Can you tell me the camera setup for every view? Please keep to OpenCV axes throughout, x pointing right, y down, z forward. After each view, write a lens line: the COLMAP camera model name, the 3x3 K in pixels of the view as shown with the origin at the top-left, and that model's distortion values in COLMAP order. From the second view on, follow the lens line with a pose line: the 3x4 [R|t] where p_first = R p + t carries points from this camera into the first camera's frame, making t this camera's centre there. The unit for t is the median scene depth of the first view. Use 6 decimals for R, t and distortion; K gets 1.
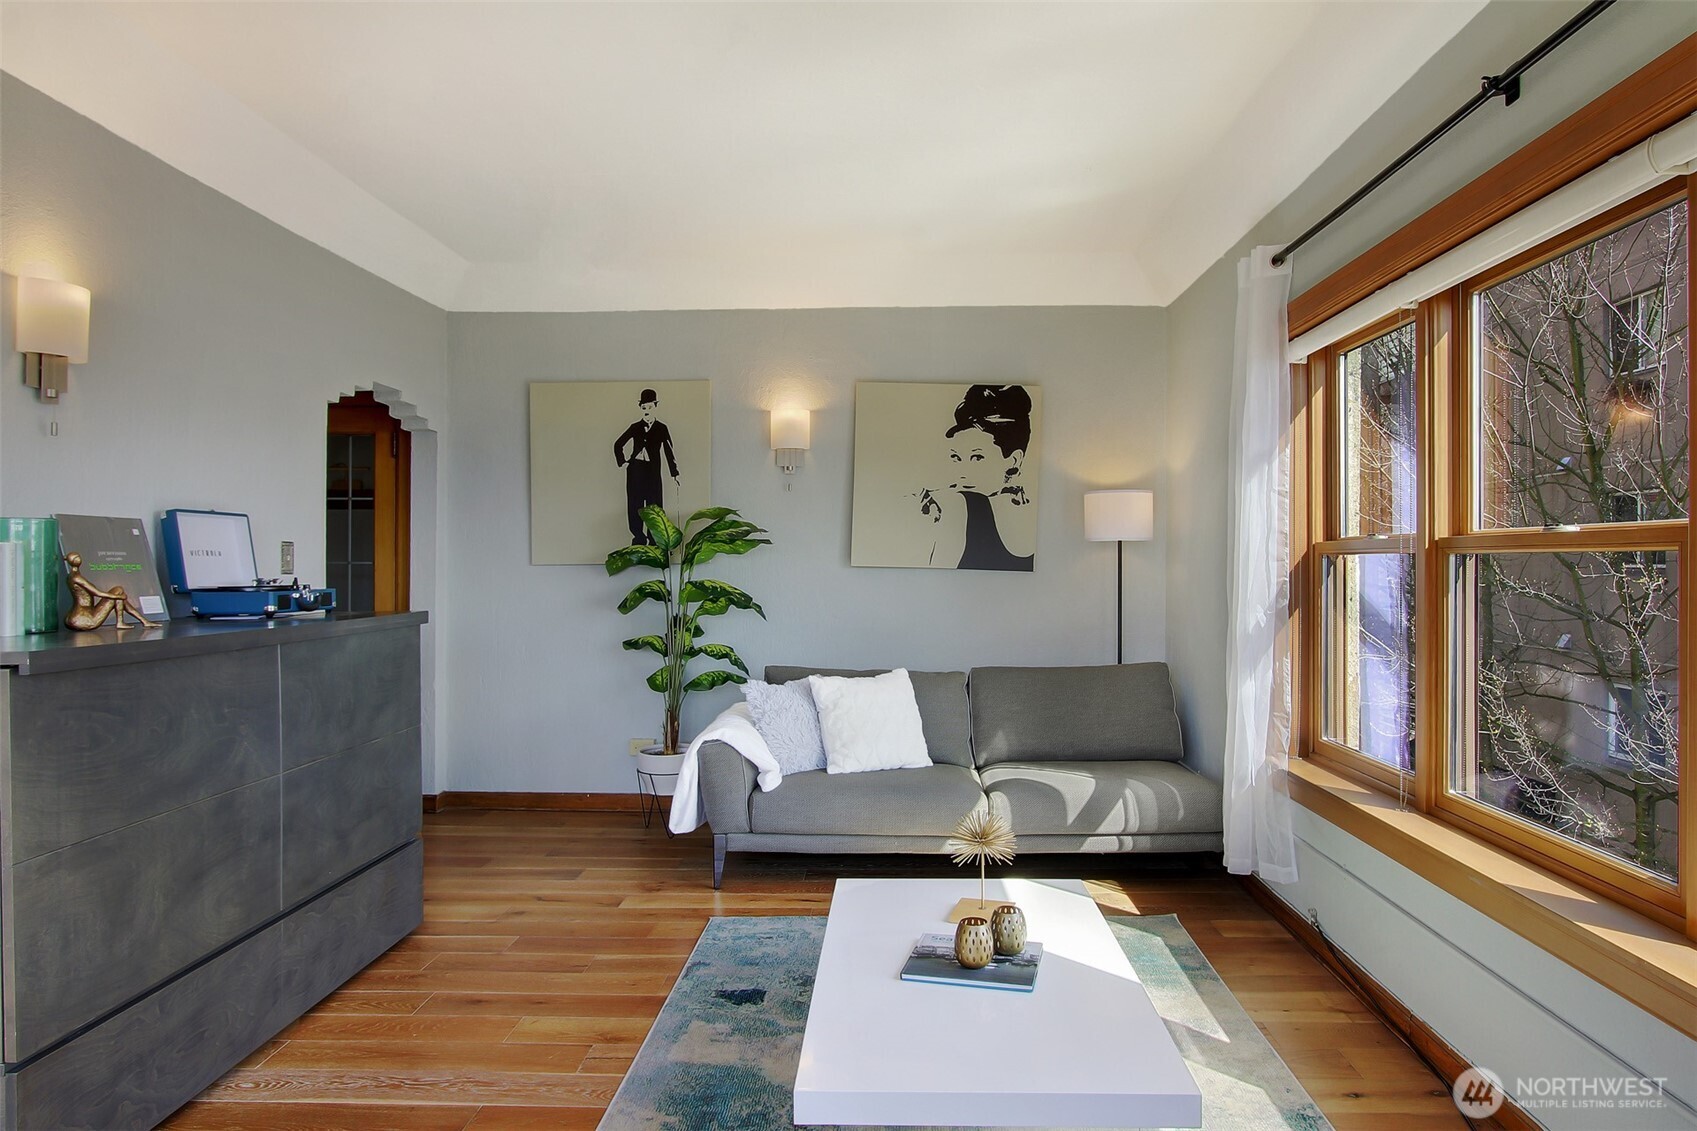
lens RADIAL K [[1004.3, 0, 851.0], [0, 1004.3, 581.1], [0, 0, 1]] dist [-0.033807, 0.000677]
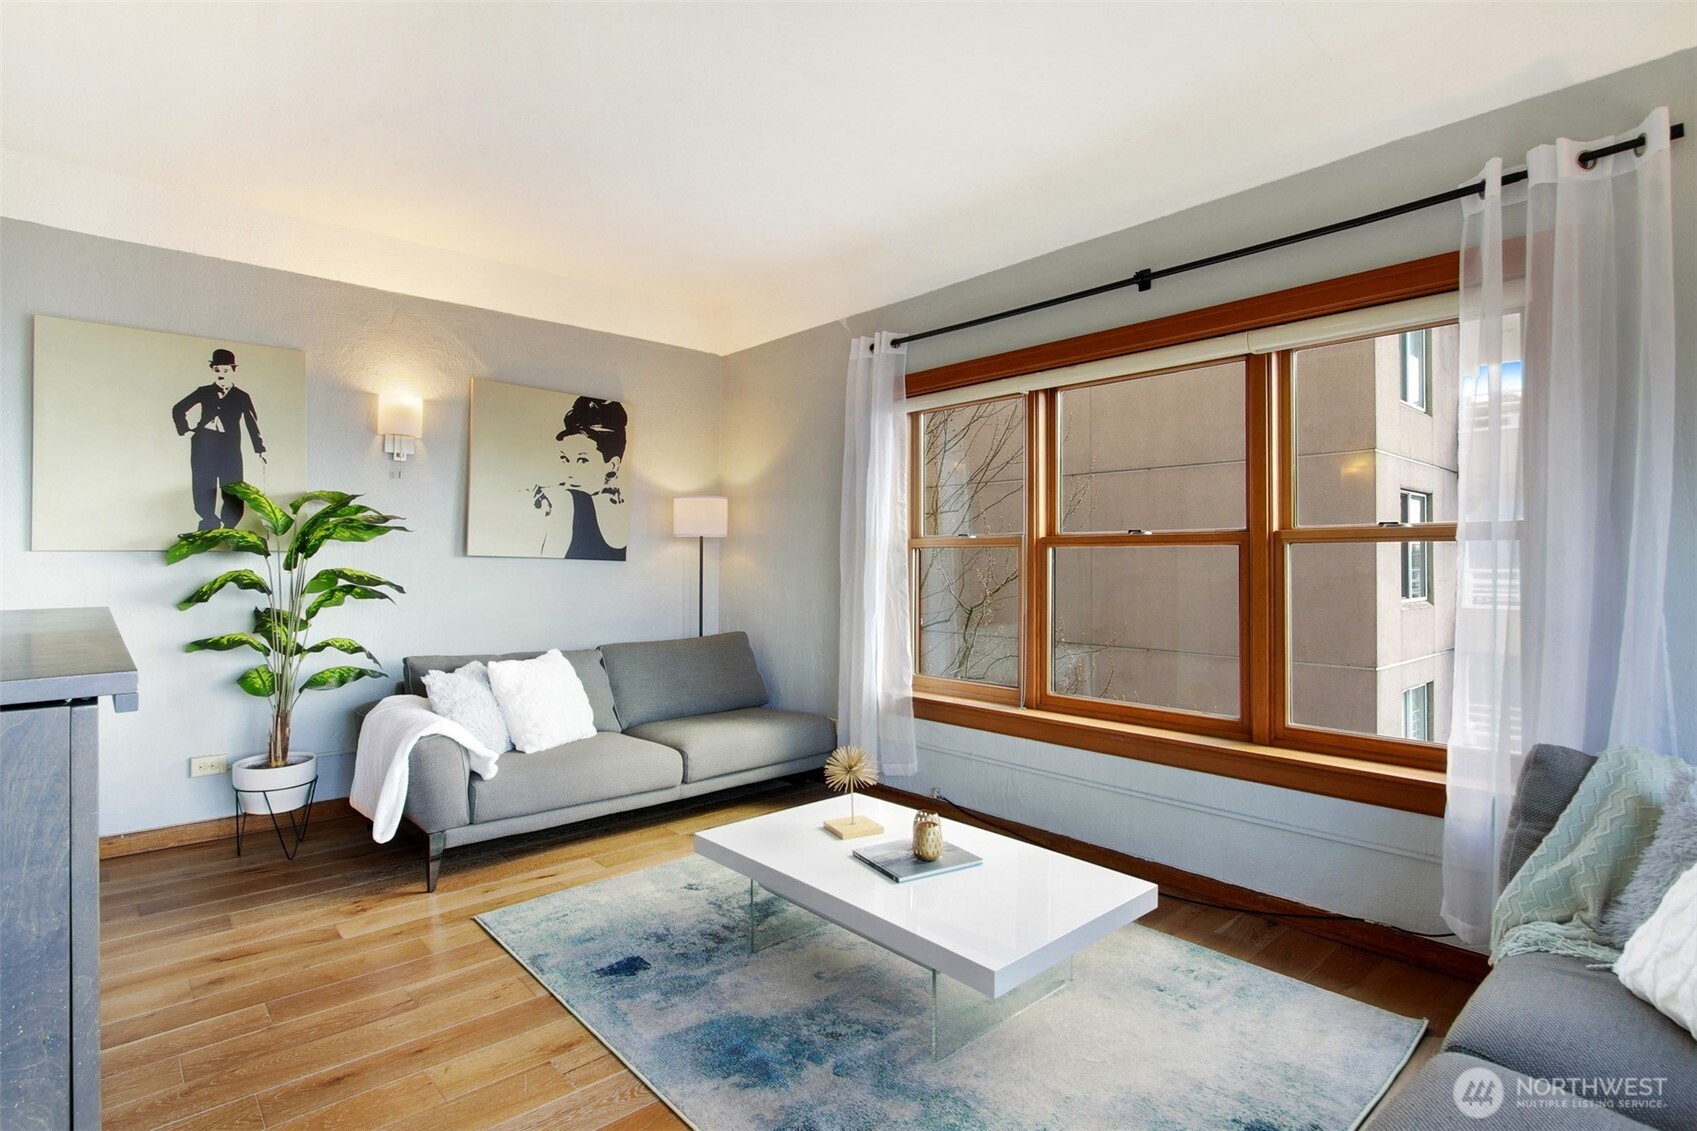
lens RADIAL K [[825.5, 0, 838.8], [0, 825.5, 554.4], [0, 0, 1]] dist [-0.020686, 0.003070]
pose [[0.732827, 0.009018, 0.680355, -0.296210], [0.008222, 0.999722, -0.022107, 0.006088], [-0.680365, 0.021794, 0.732549, 0.124283]]
